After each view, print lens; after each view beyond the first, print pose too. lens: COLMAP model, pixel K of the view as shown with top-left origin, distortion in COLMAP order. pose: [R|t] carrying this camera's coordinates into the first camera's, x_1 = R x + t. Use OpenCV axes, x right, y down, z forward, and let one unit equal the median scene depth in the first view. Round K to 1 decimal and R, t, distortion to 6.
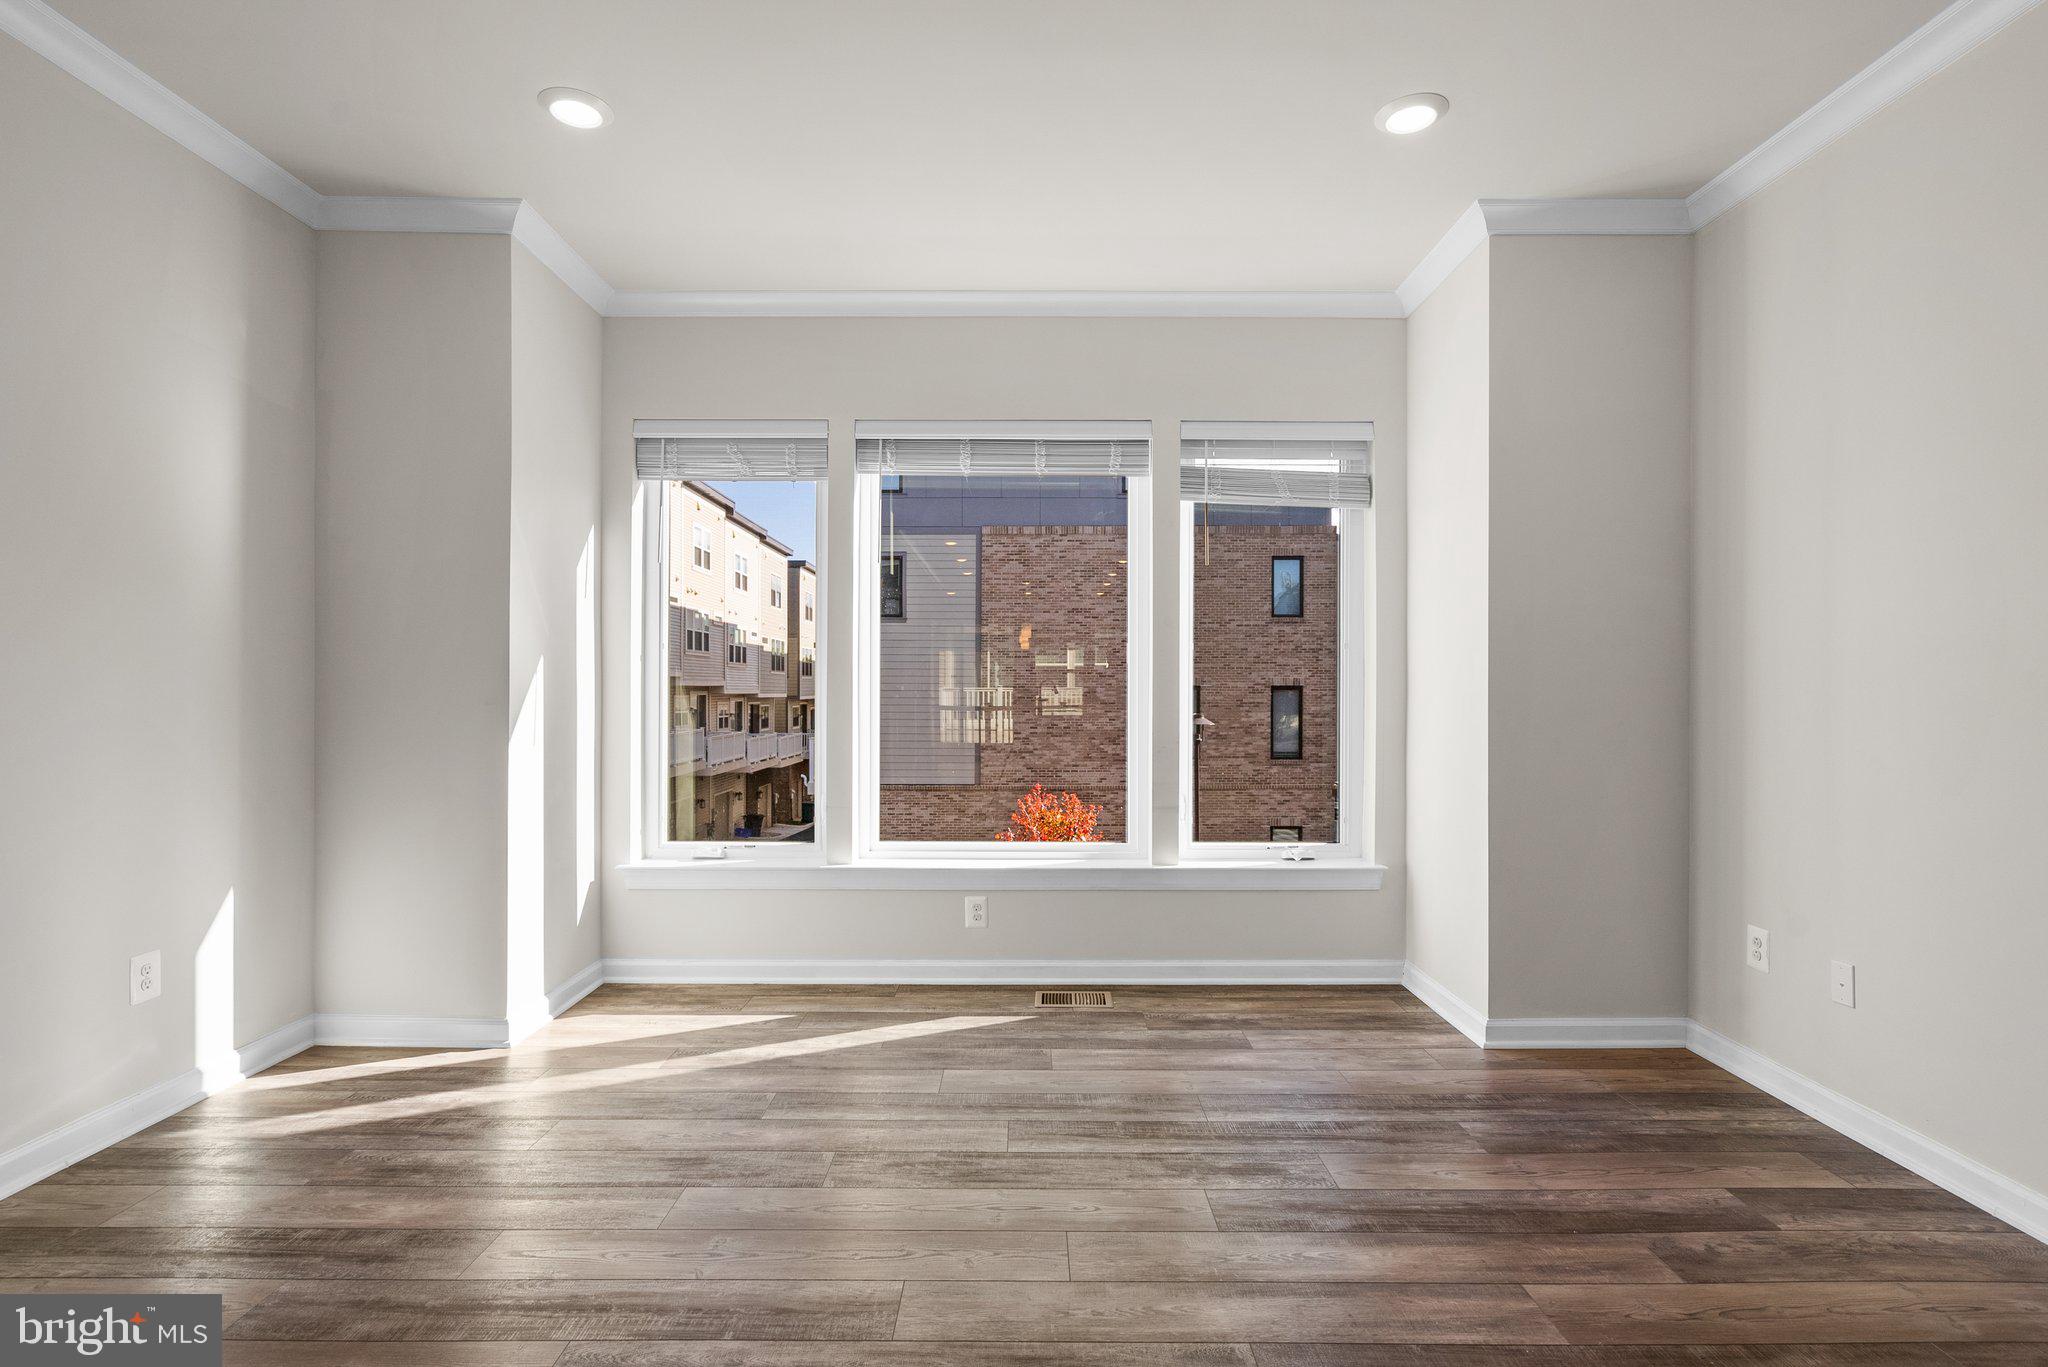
lens RADIAL K [[975.5, 0, 1041.6], [0, 975.5, 700.0], [0, 0, 1]] dist [0.010990, -0.000662]
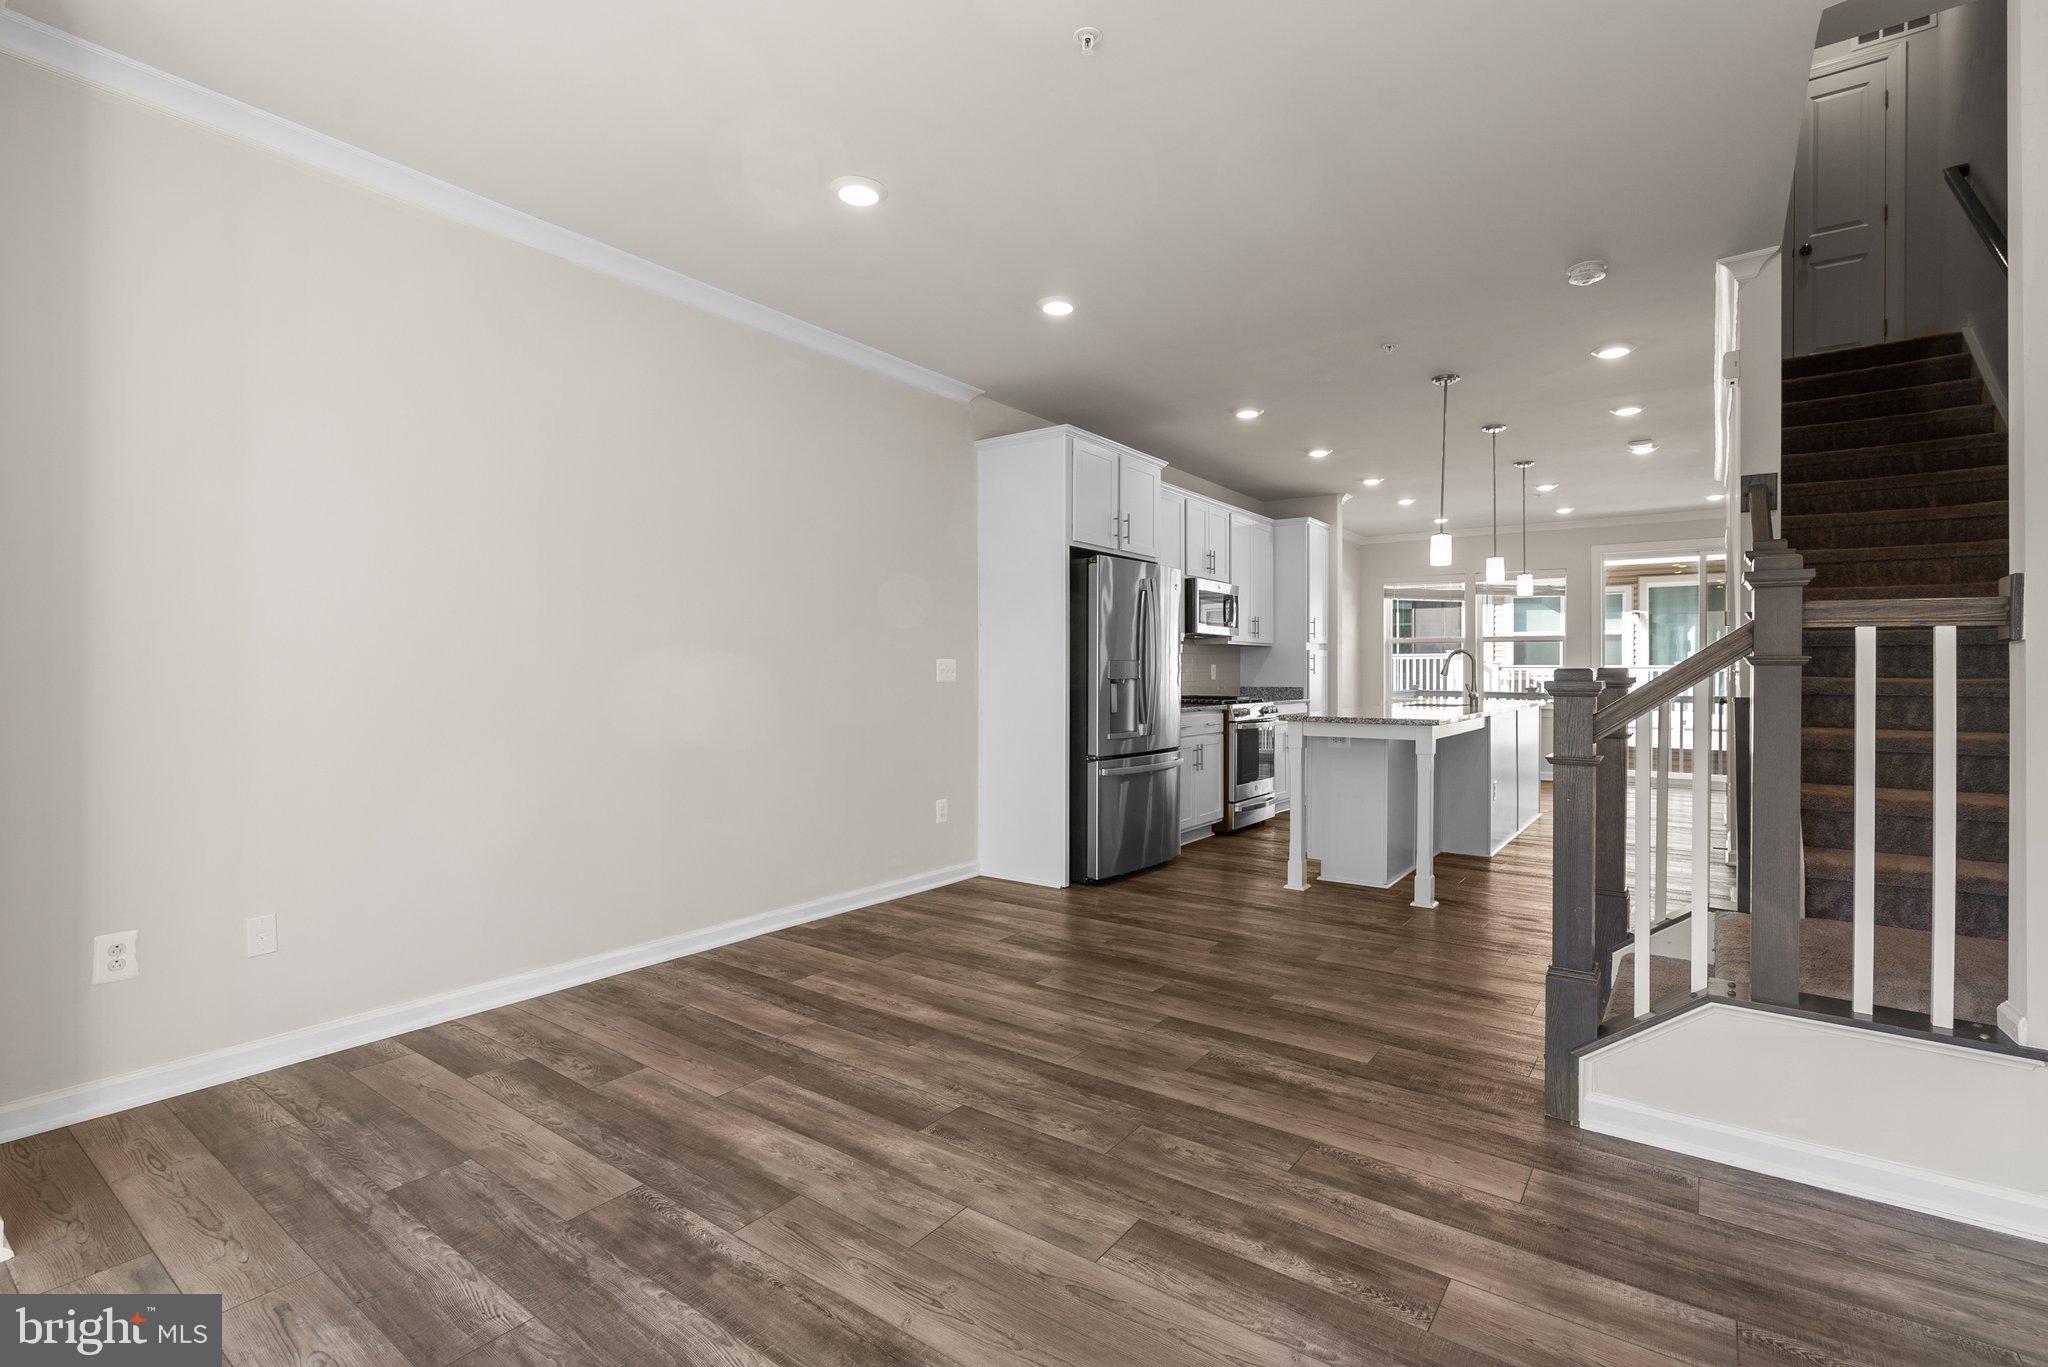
lens RADIAL K [[930.0, 0, 1038.6], [0, 930.0, 671.2], [0, 0, 1]] dist [-0.003787, 0.001099]
pose [[-0.801997, -0.004225, 0.597313, -0.311780], [0.002199, 0.999947, 0.010025, -0.006633], [-0.597324, 0.009353, -0.801945, 0.852474]]
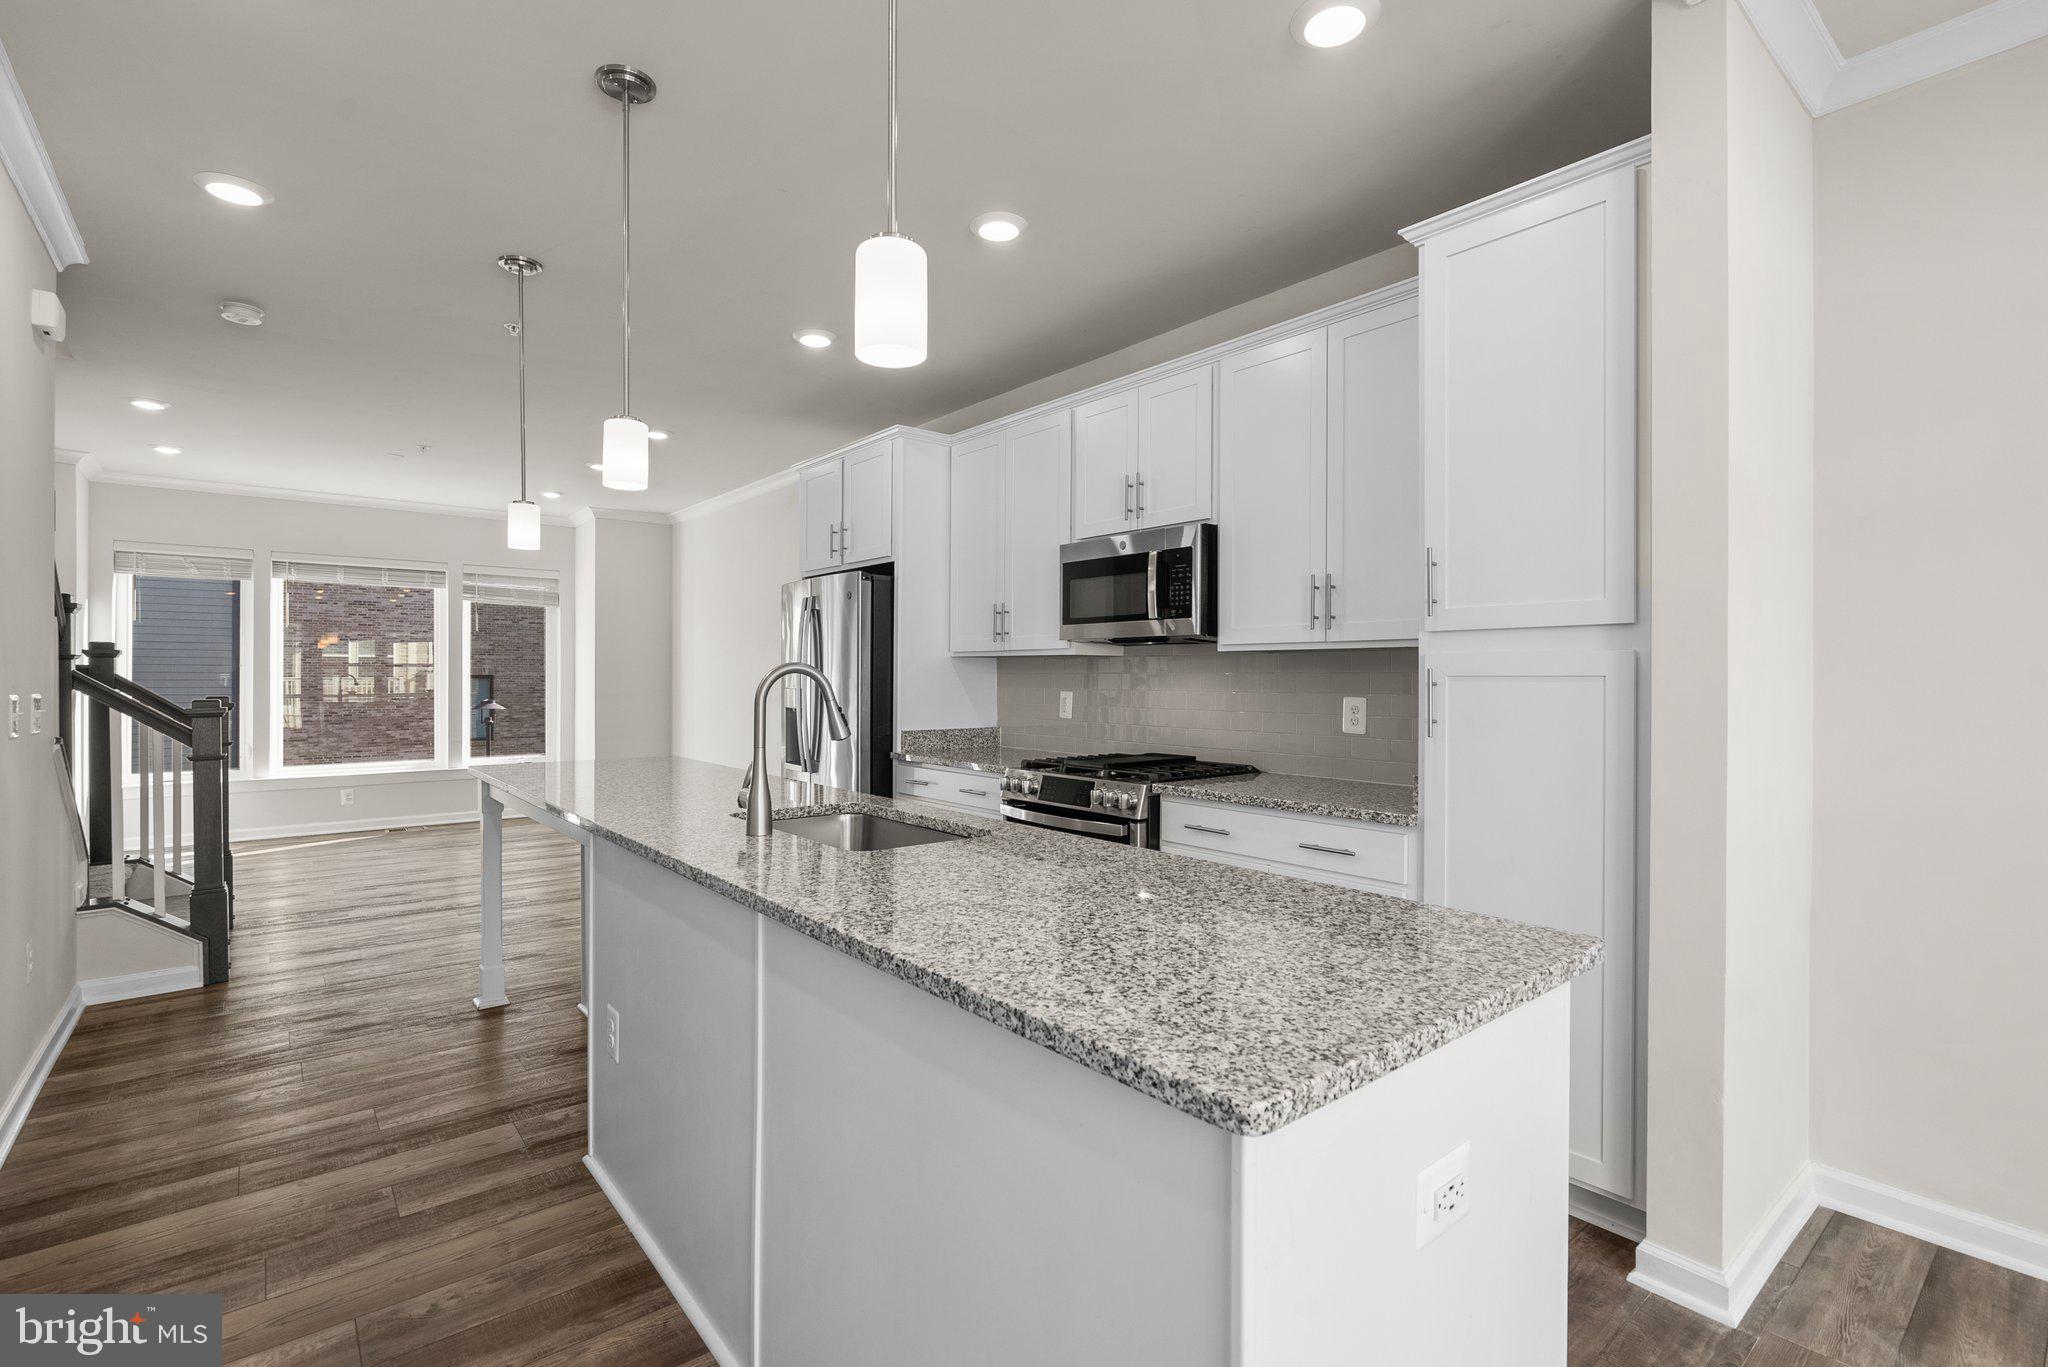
lens RADIAL K [[930.0, 0, 1025.4], [0, 930.0, 677.9], [0, 0, 1]] dist [-0.003787, 0.001099]
pose [[0.781026, -0.000257, 0.624498, -0.168562], [0.004862, 0.999972, -0.005670, -0.013918], [-0.624479, 0.007465, 0.781006, -1.372465]]
